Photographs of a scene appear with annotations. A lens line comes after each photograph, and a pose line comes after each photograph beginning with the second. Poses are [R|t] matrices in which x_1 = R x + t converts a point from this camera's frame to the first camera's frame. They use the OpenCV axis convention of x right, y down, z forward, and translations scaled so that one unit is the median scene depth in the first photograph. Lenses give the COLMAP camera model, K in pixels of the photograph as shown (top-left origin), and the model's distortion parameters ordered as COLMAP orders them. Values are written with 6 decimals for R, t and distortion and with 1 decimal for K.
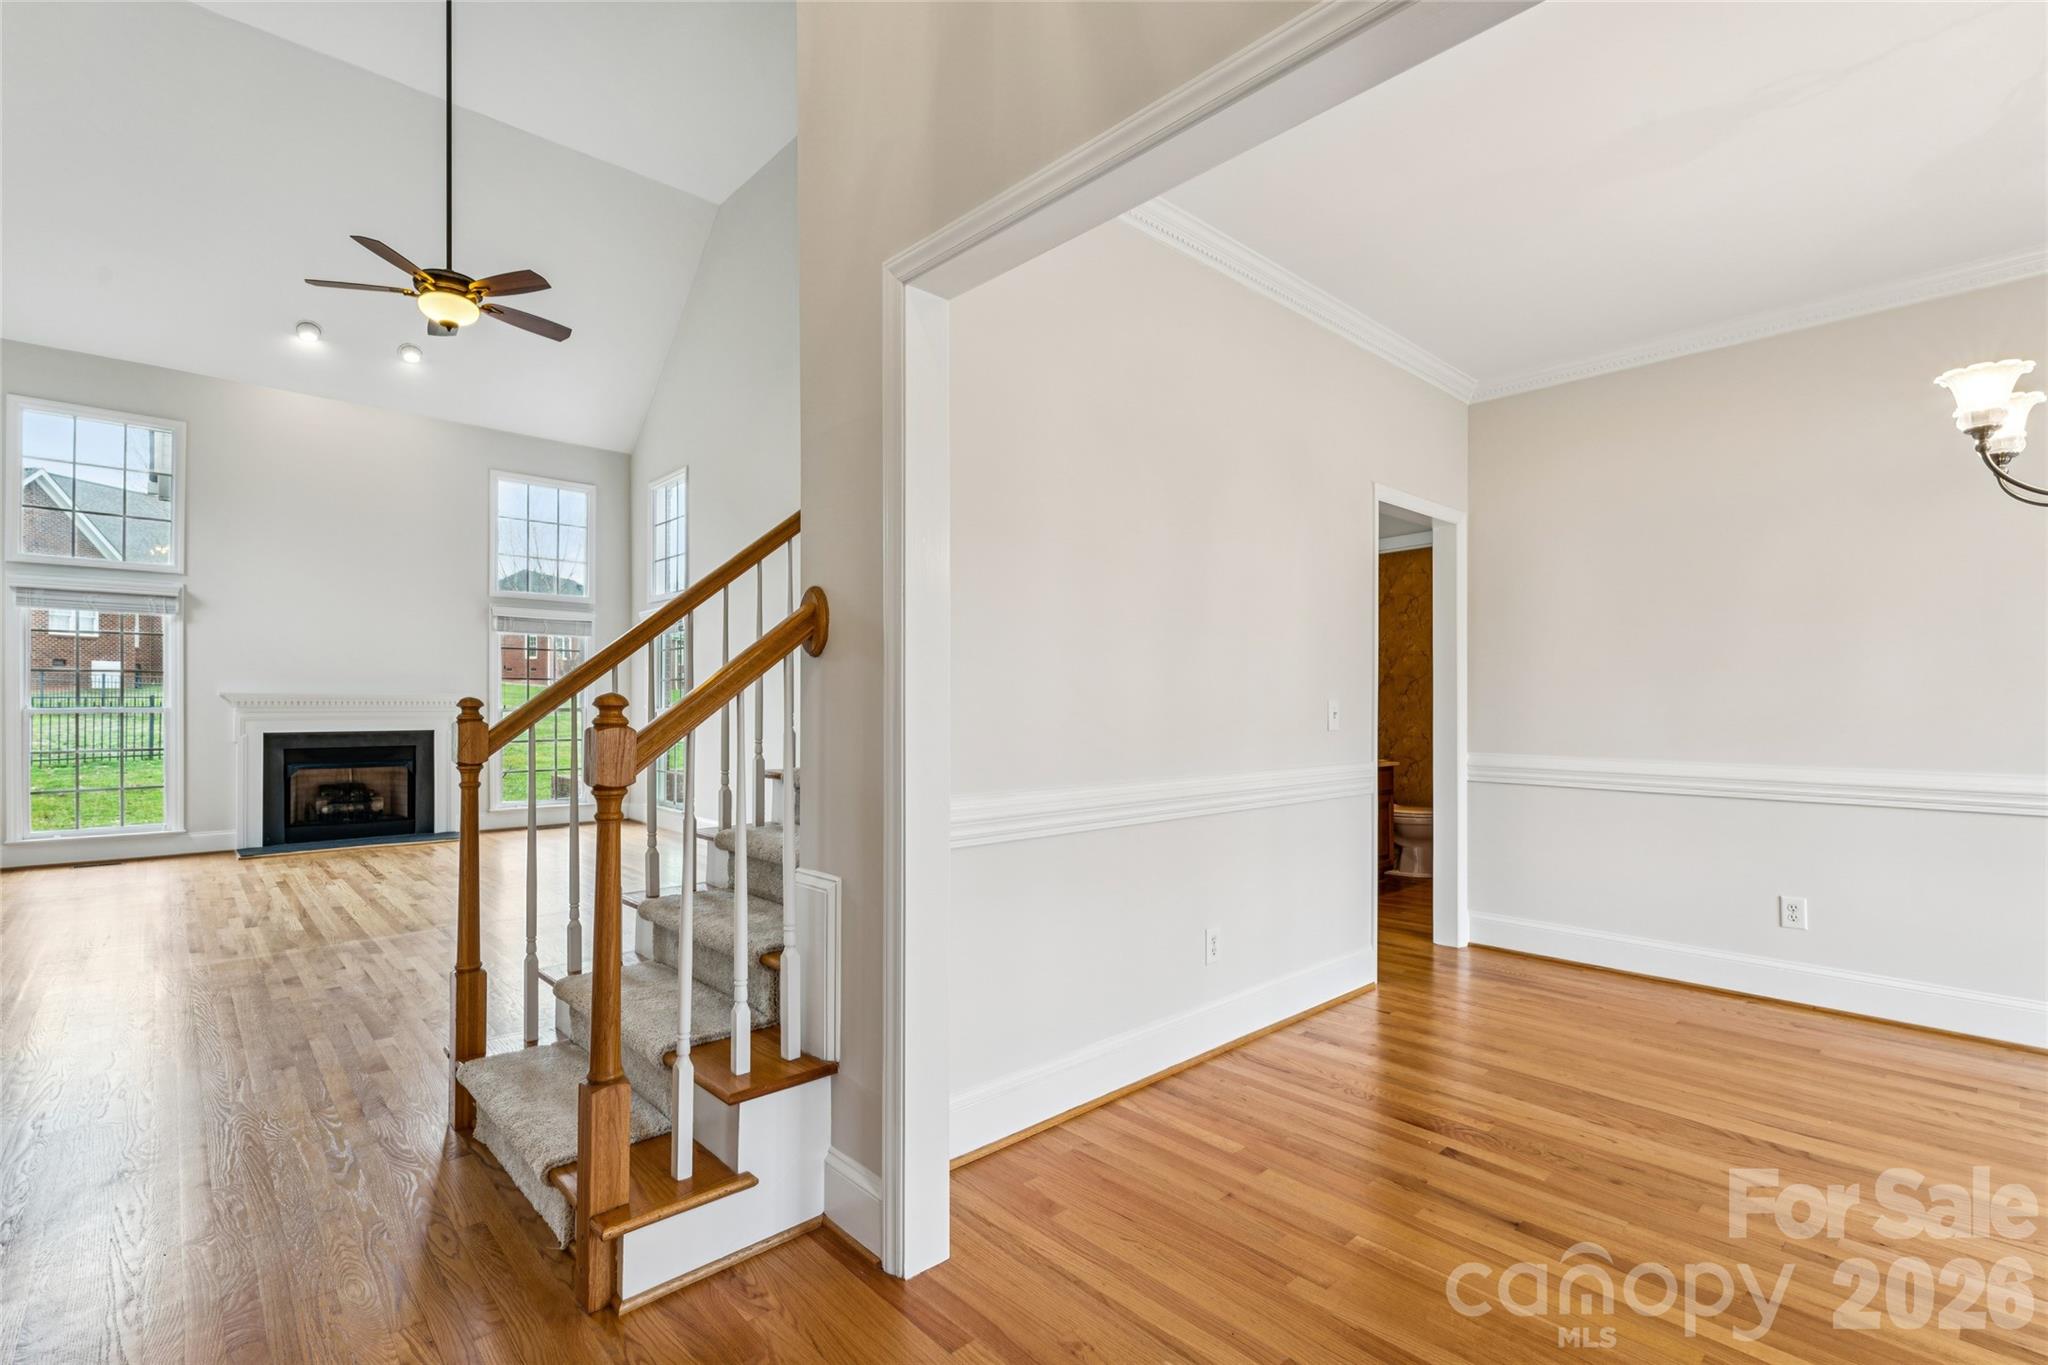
lens RADIAL K [[924.5, 0, 1020.6], [0, 924.5, 726.0], [0, 0, 1]] dist [-0.000213, 0.000438]
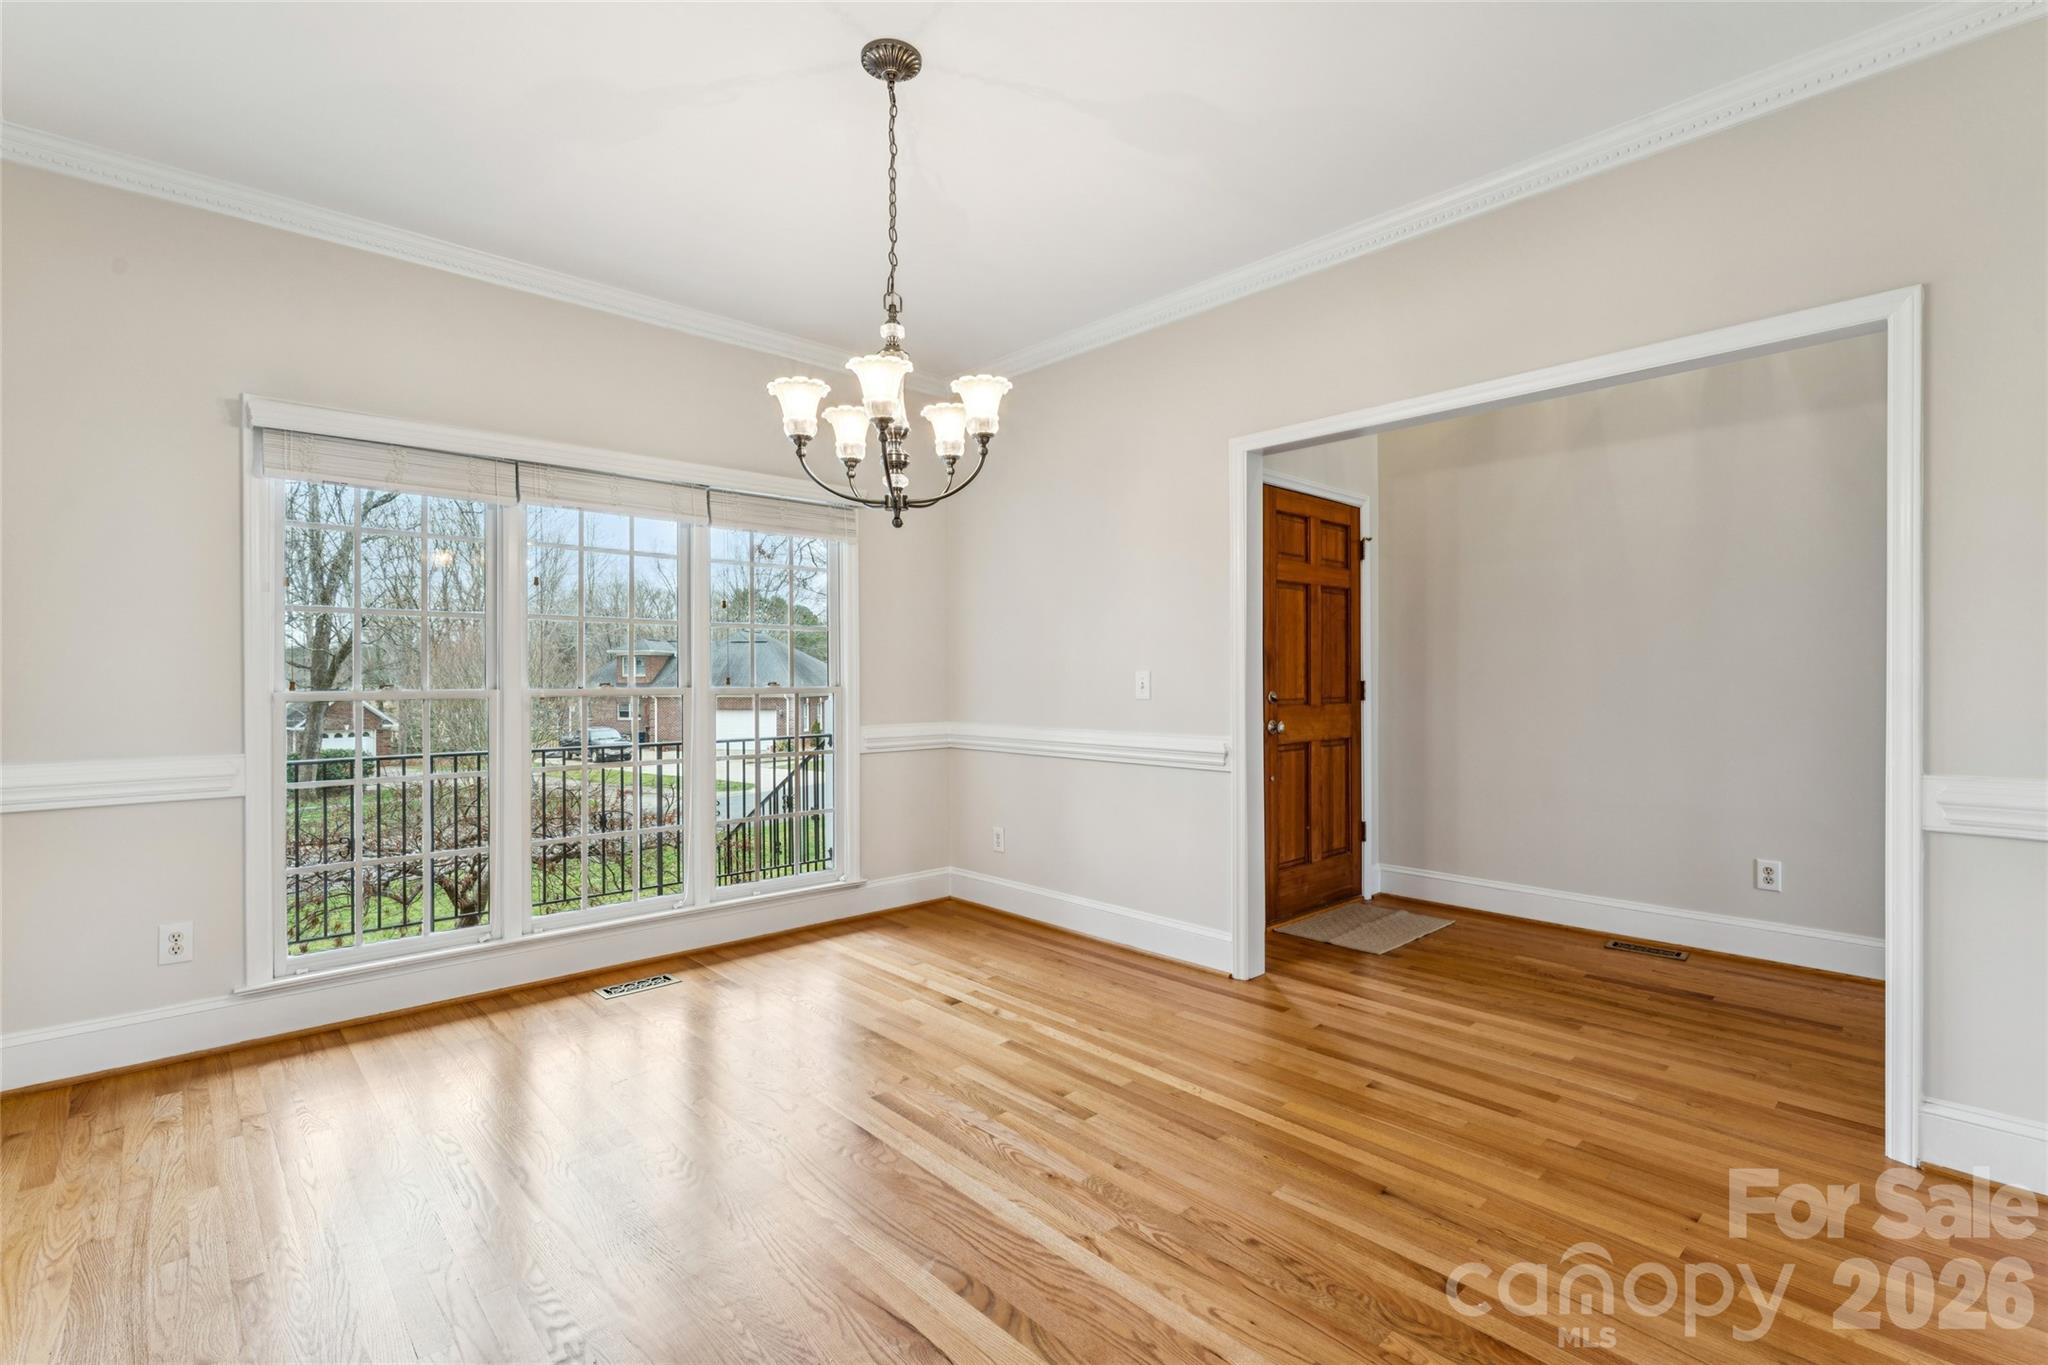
lens RADIAL K [[928.9, 0, 1024.1], [0, 928.9, 677.6], [0, 0, 1]] dist [0.002217, 0.000370]
pose [[-0.999999, 0.001087, -0.000046, 0.619679], [0.001085, 0.999579, 0.028980, -0.034113], [0.000078, 0.028979, -0.999580, 1.331831]]
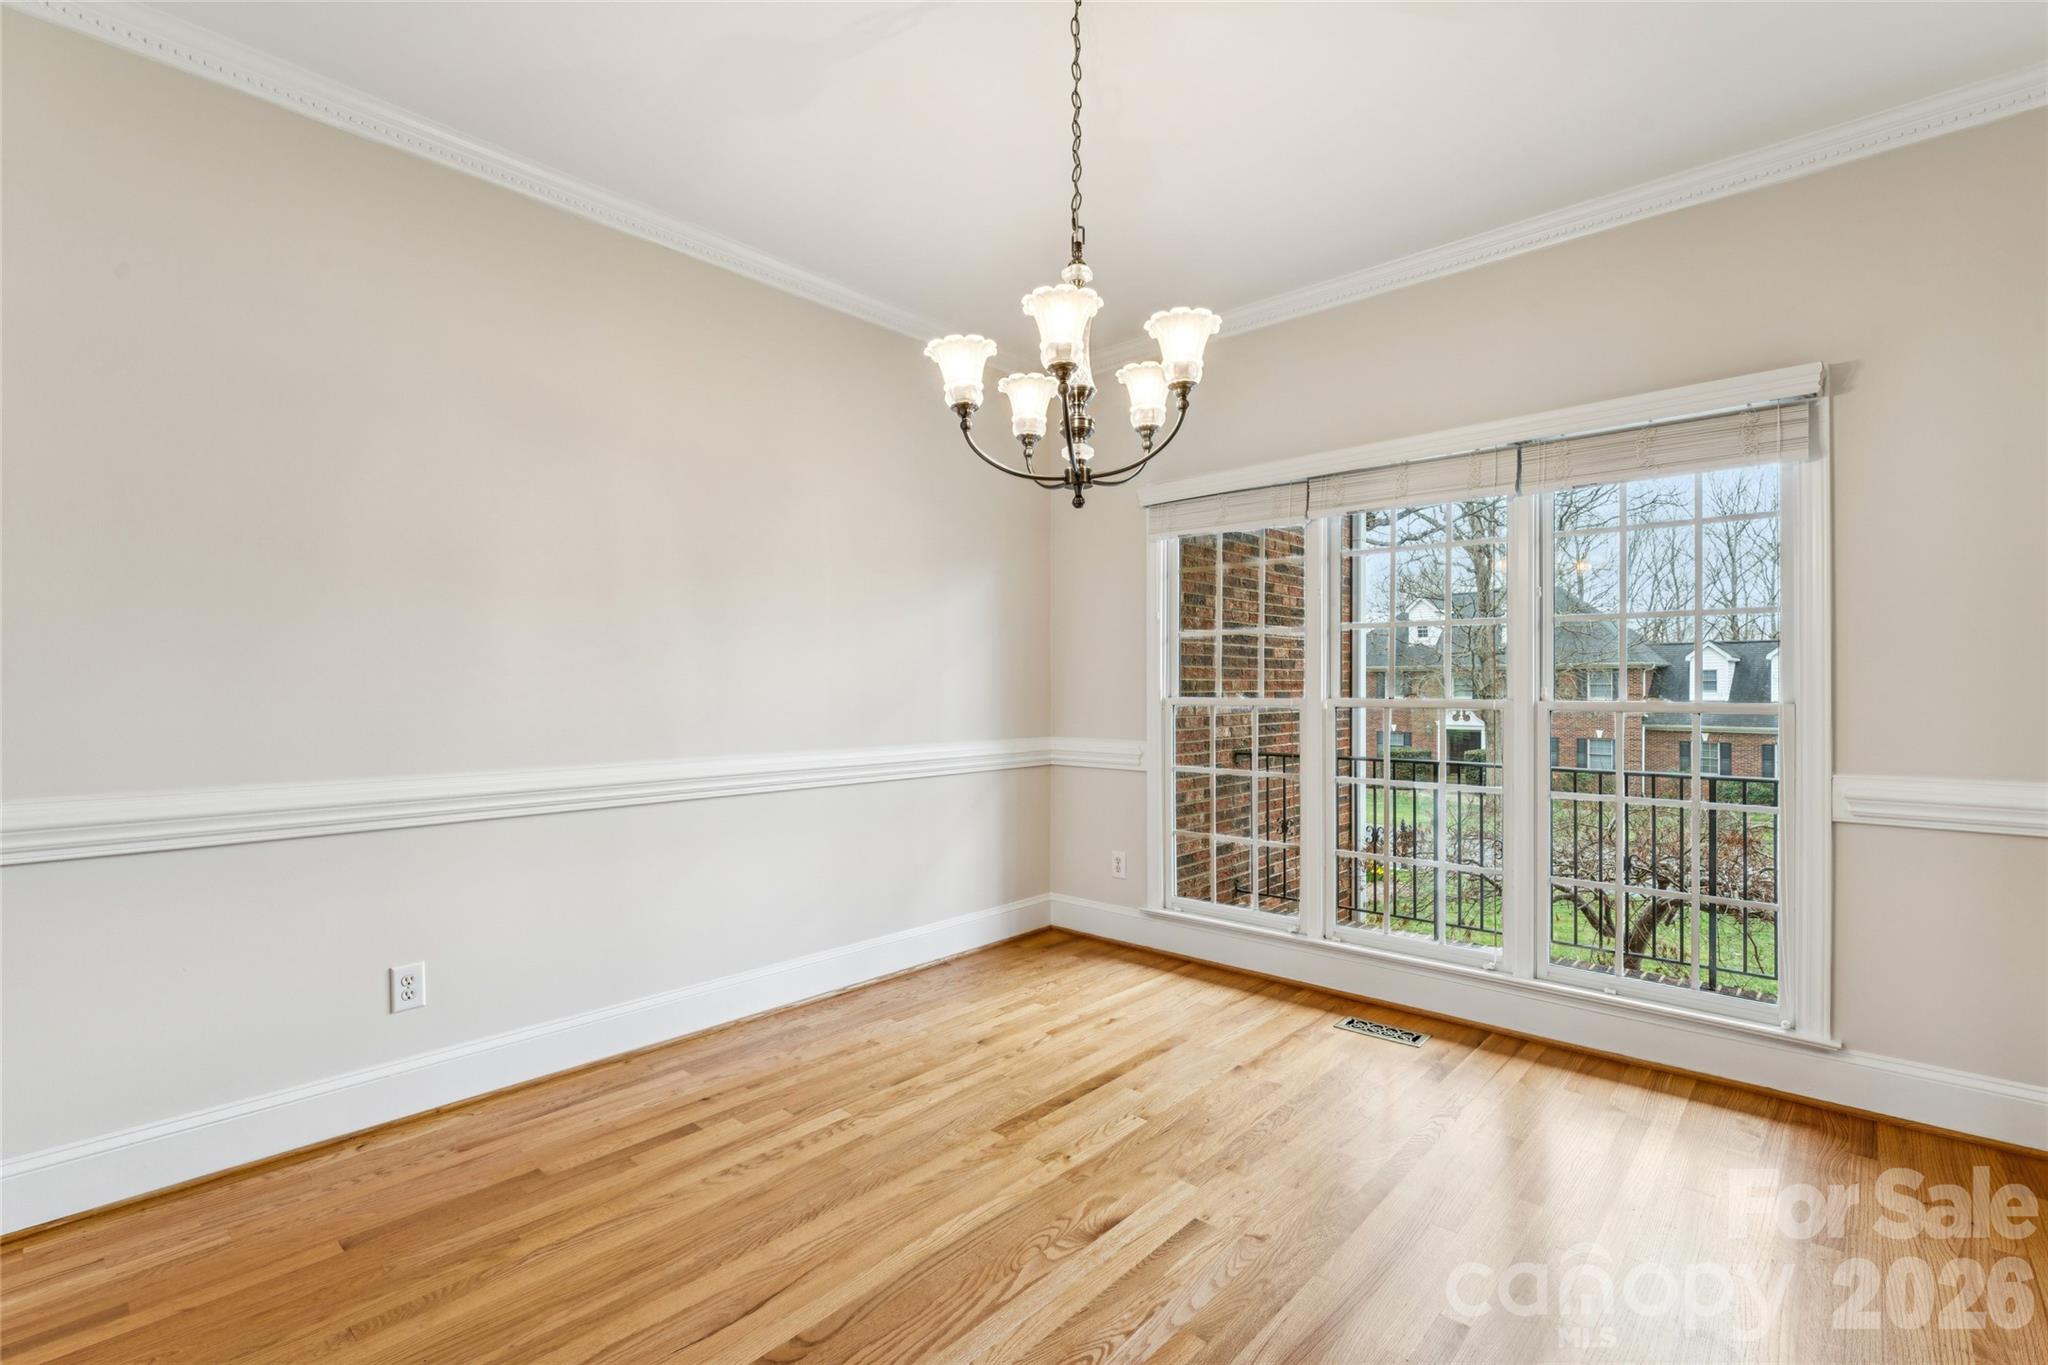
lens RADIAL K [[928.9, 0, 1024.1], [0, 928.9, 677.6], [0, 0, 1]] dist [0.002217, 0.000370]
pose [[-0.085163, 0.010529, 0.996311, 0.111806], [0.026500, 0.999614, -0.008298, -0.014042], [-0.996015, 0.025696, -0.085409, 0.679712]]
